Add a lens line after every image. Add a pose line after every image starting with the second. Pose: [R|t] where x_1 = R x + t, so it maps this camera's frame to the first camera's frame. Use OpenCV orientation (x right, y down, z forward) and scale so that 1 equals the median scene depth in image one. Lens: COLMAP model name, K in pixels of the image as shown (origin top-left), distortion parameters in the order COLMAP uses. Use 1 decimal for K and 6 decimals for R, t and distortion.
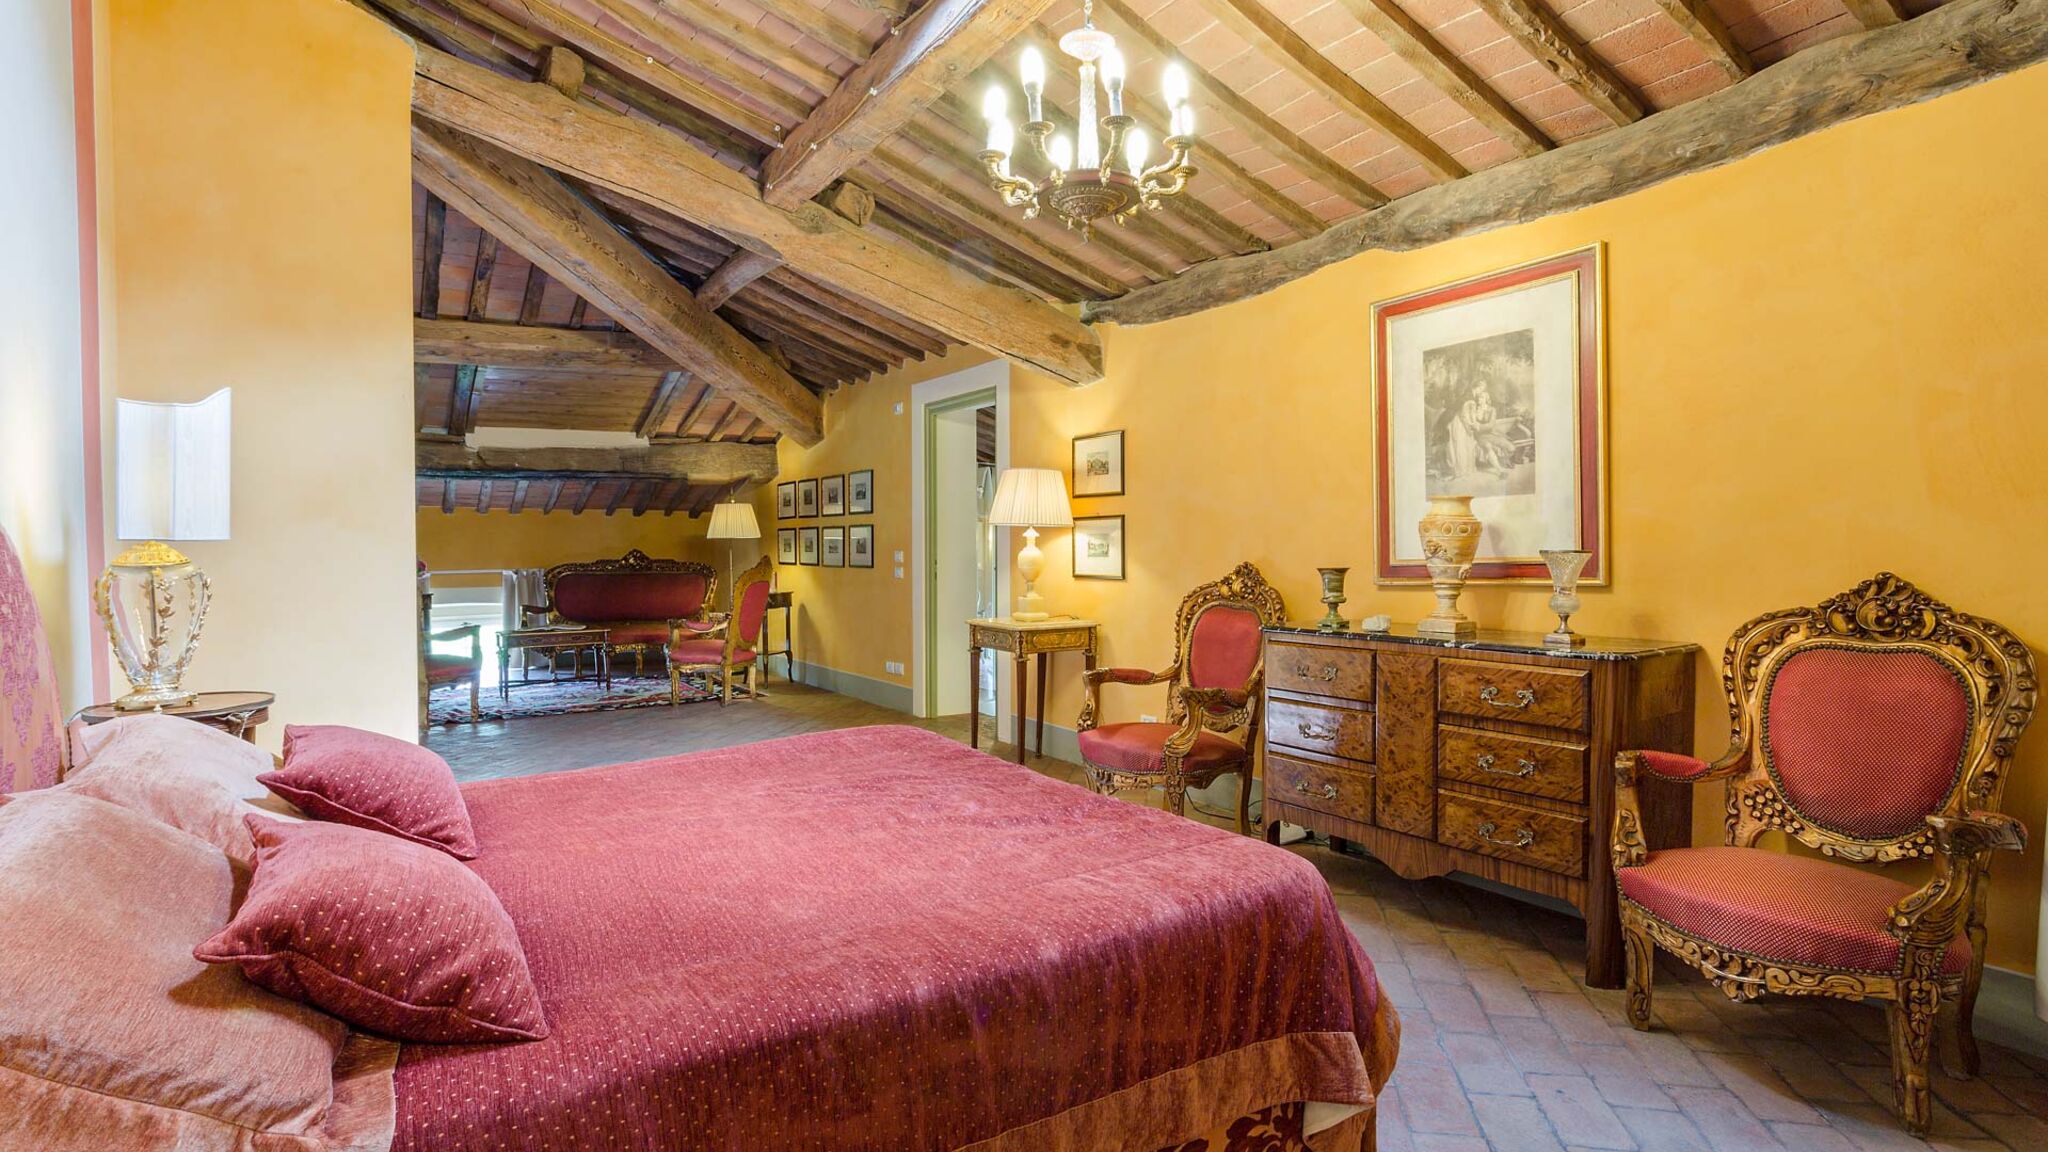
lens RADIAL K [[1004.9, 0, 1026.0], [0, 1004.9, 564.1], [0, 0, 1]] dist [-0.032168, 0.000066]
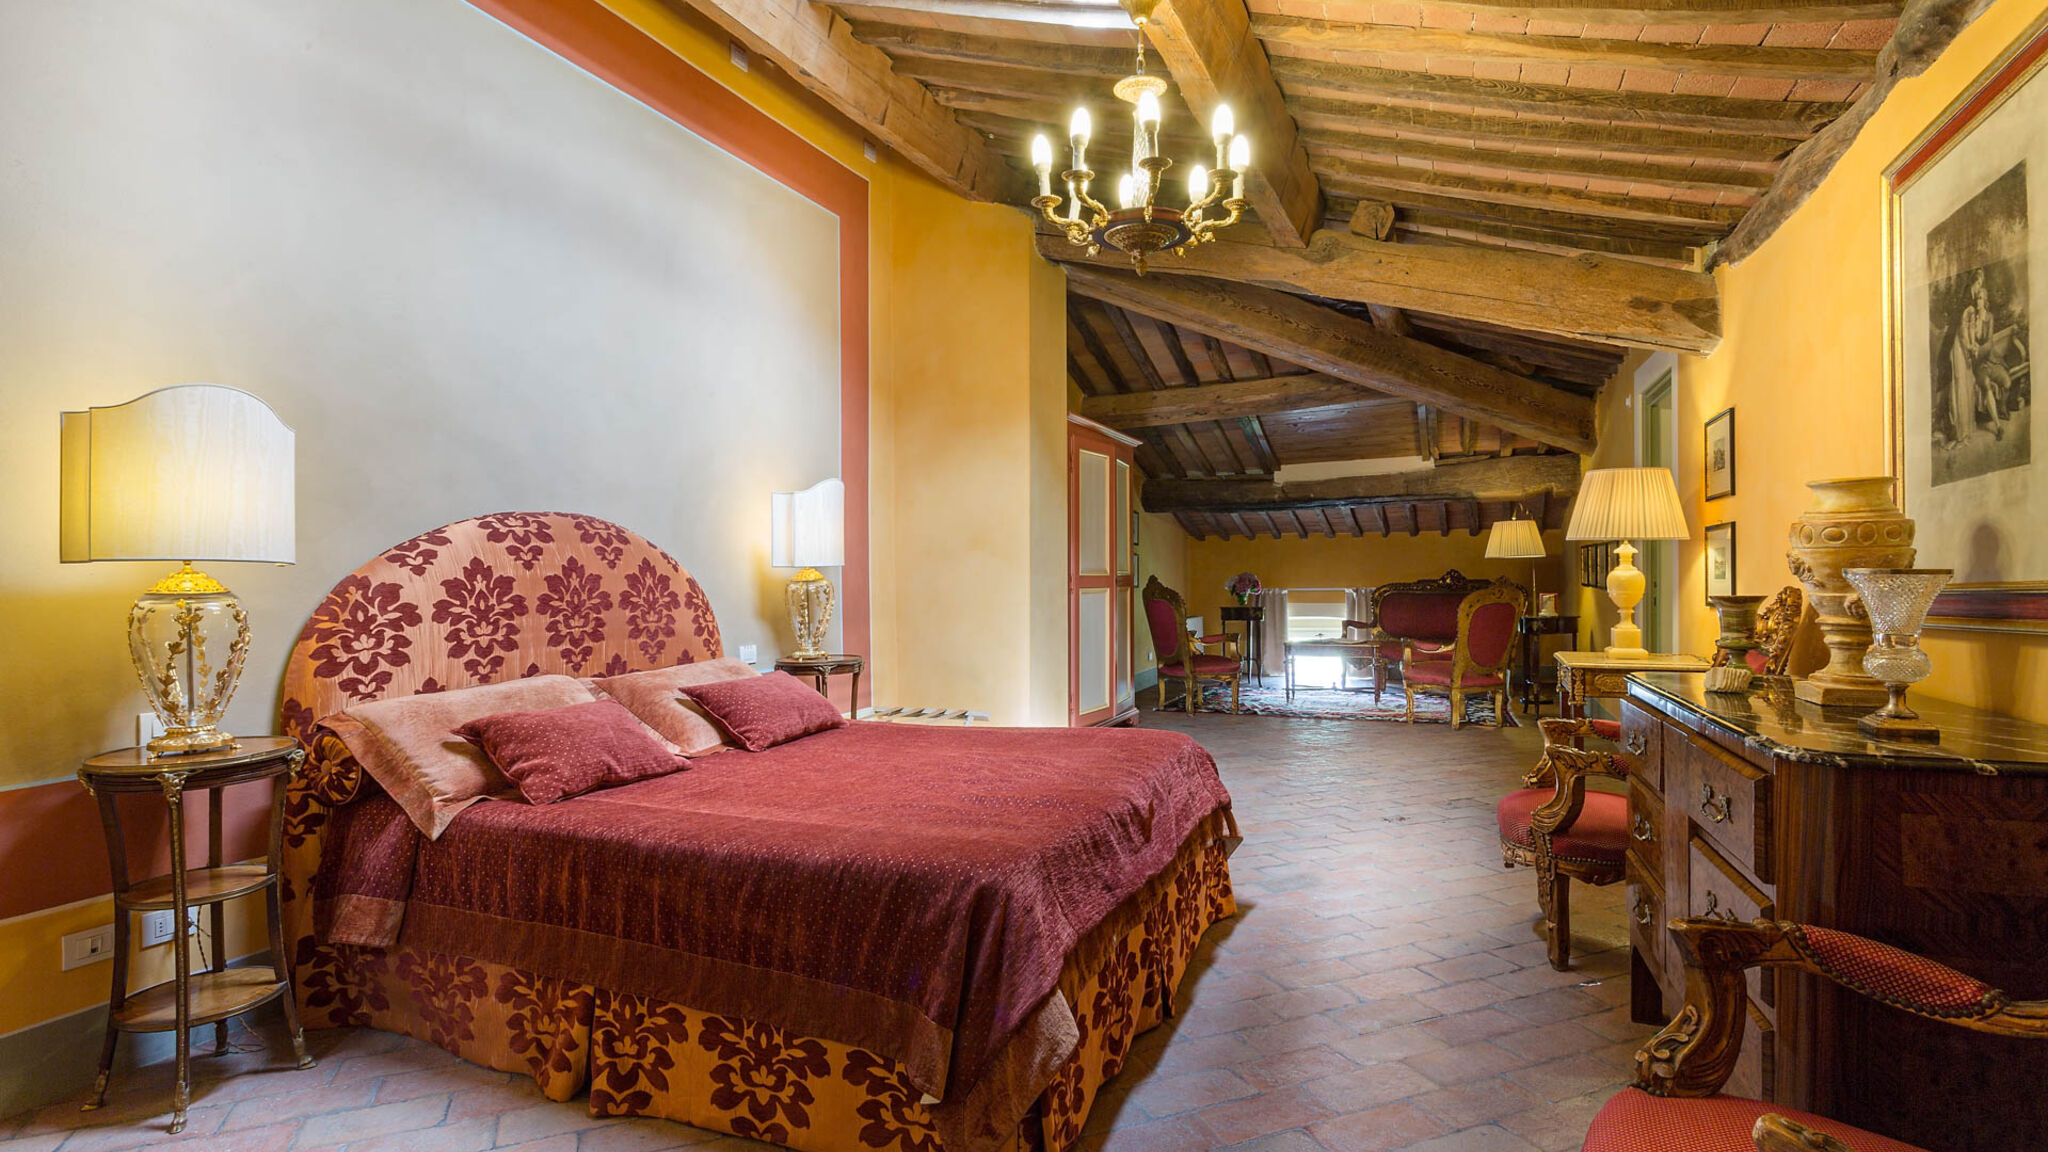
lens RADIAL K [[1025.6, 0, 1024.0], [0, 1025.6, 576.0], [0, 0, 1]] dist [0.000796, 0.000085]
pose [[0.523160, 0.004336, -0.852223, 0.446446], [-0.012345, 0.999921, -0.002491, -0.001067], [0.852145, 0.011824, 0.523172, 0.156447]]
